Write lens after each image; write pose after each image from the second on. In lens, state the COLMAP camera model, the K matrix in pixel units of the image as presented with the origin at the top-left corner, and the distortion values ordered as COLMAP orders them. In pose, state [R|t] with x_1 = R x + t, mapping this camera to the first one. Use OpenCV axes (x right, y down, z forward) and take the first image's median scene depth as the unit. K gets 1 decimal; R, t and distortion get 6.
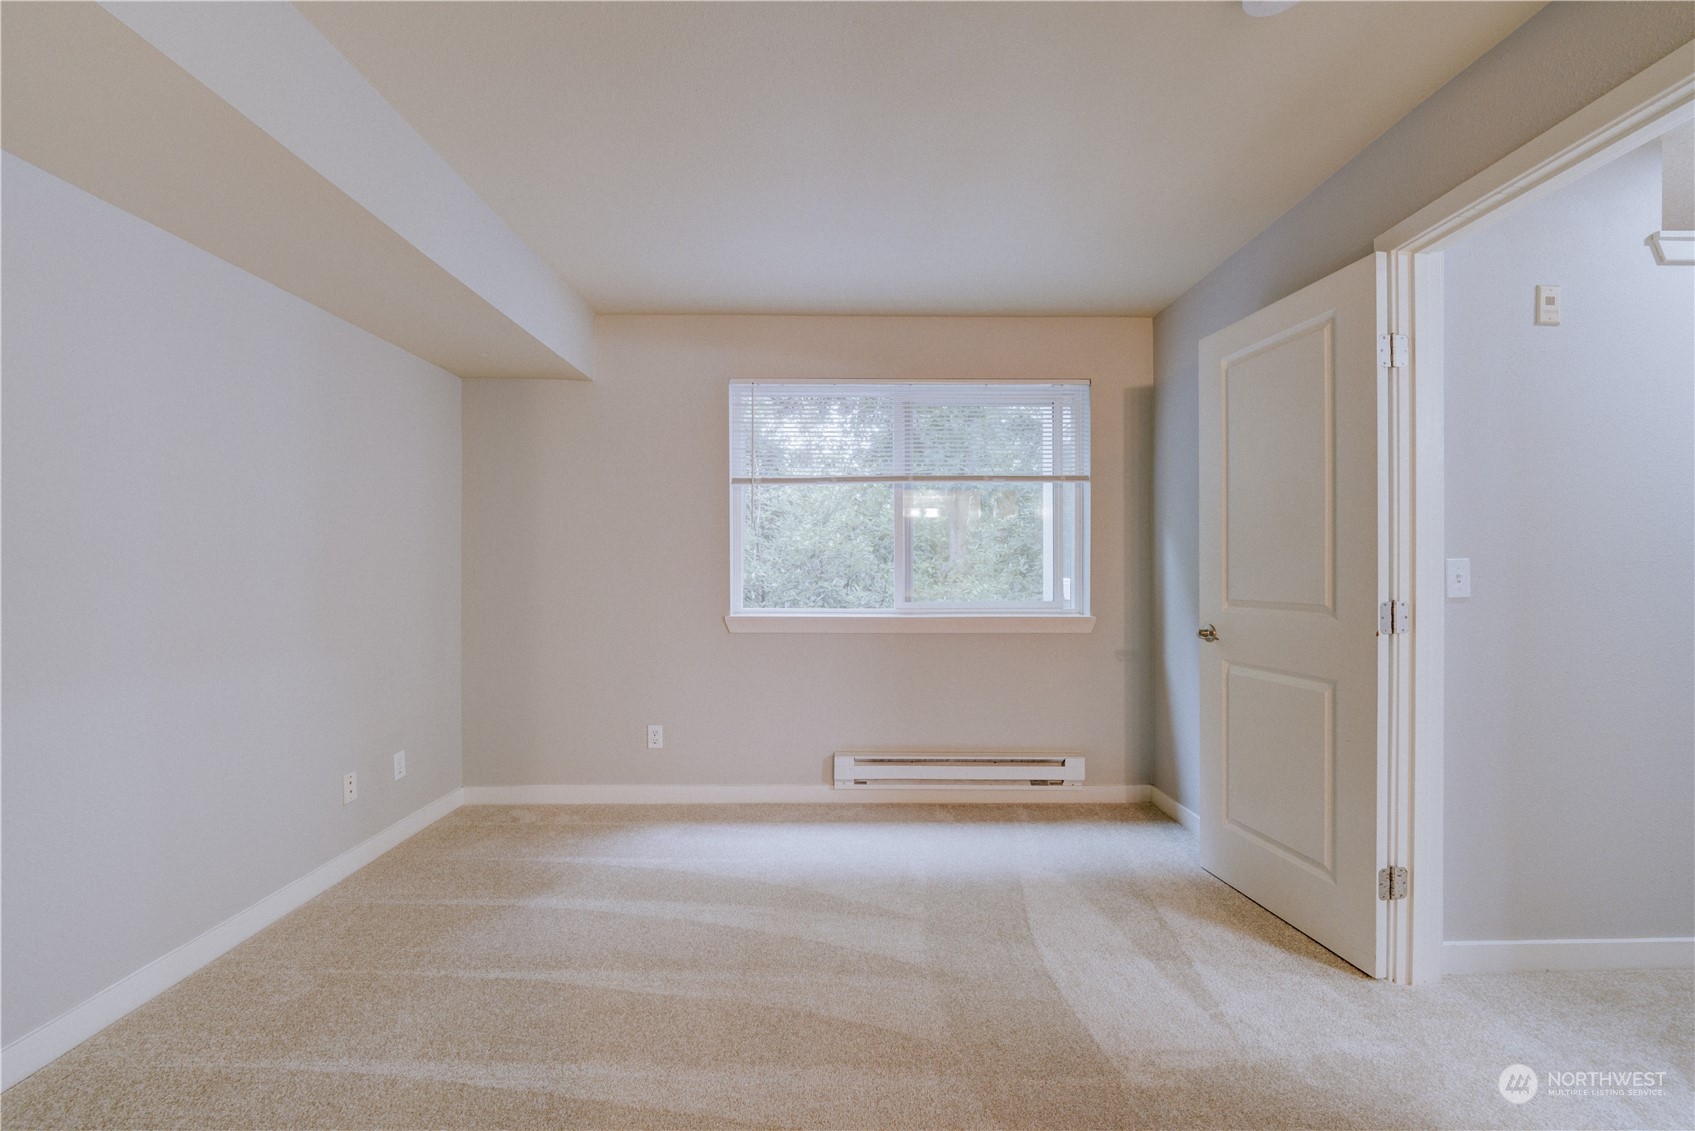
lens RADIAL K [[688.6, 0, 844.9], [0, 688.6, 568.2], [0, 0, 1]] dist [-0.007983, -0.002812]
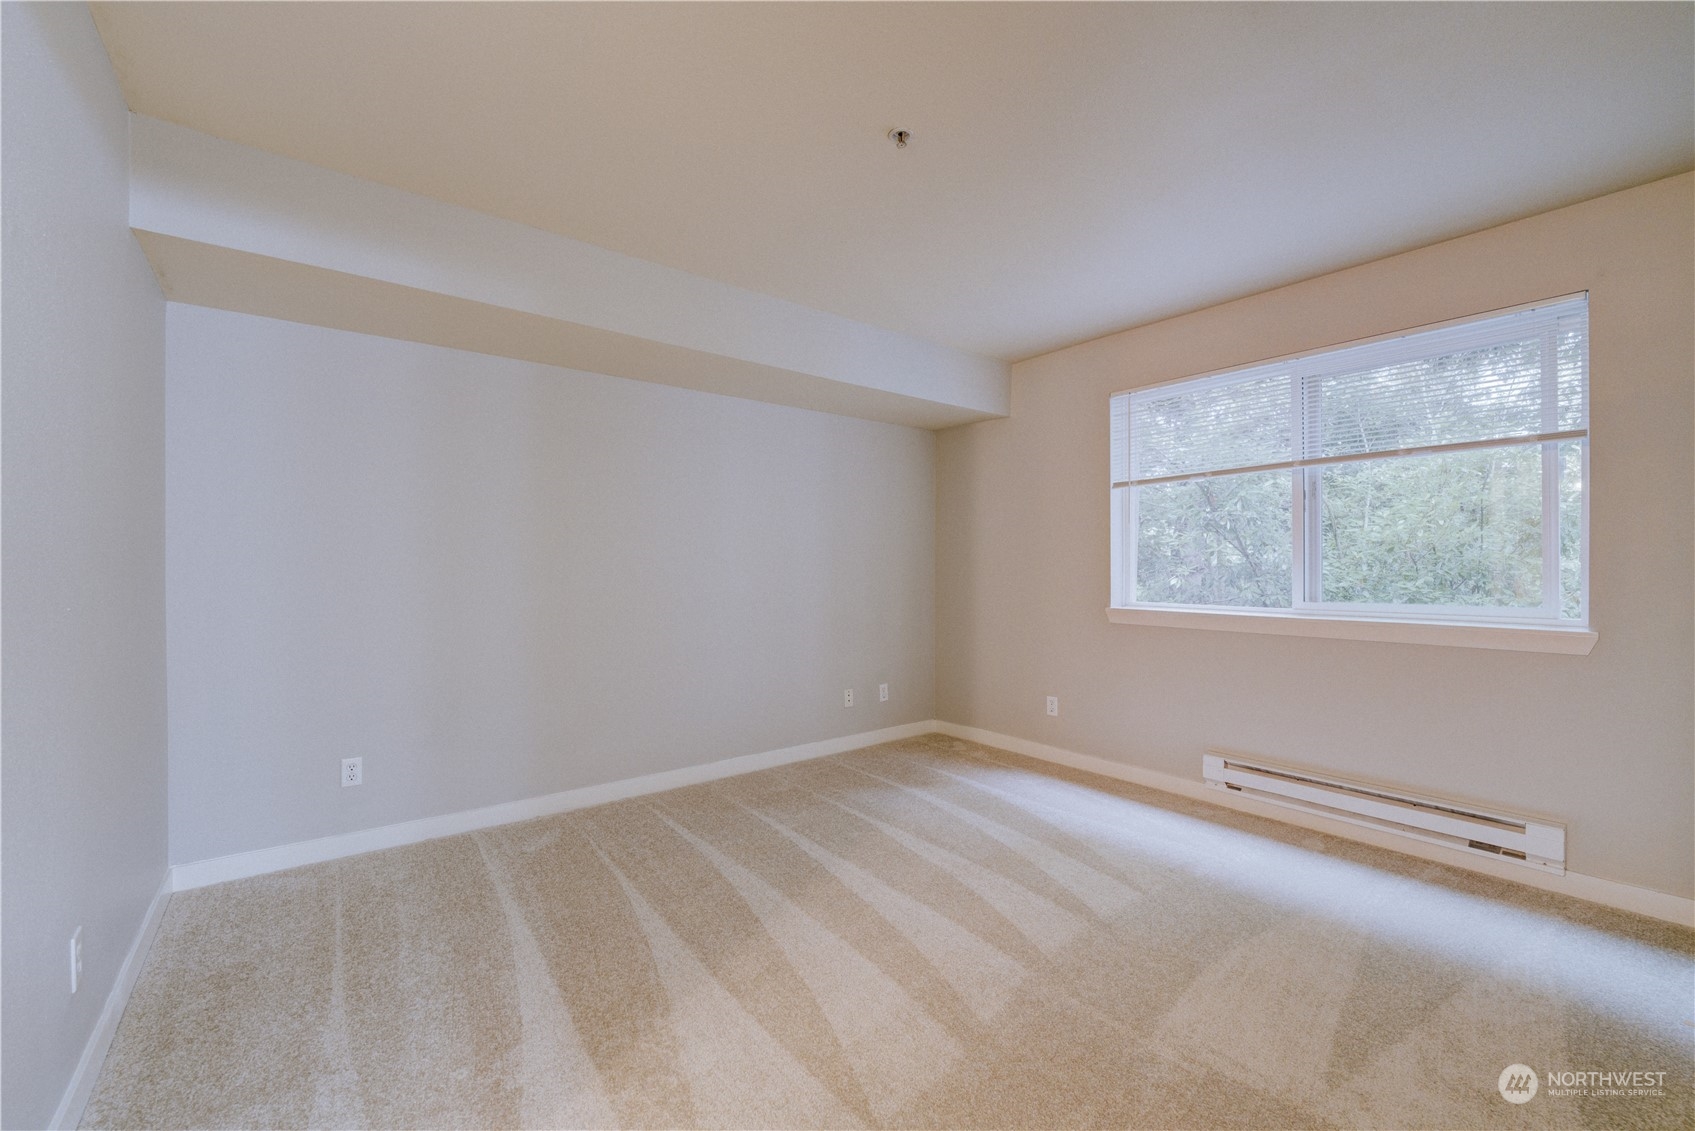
lens RADIAL K [[688.6, 0, 841.3], [0, 688.6, 564.8], [0, 0, 1]] dist [-0.007983, -0.002812]
pose [[0.606128, -0.003505, -0.795359, 0.460812], [0.003006, 0.999993, -0.002116, 0.001630], [0.795361, -0.001109, 0.606135, -0.014490]]
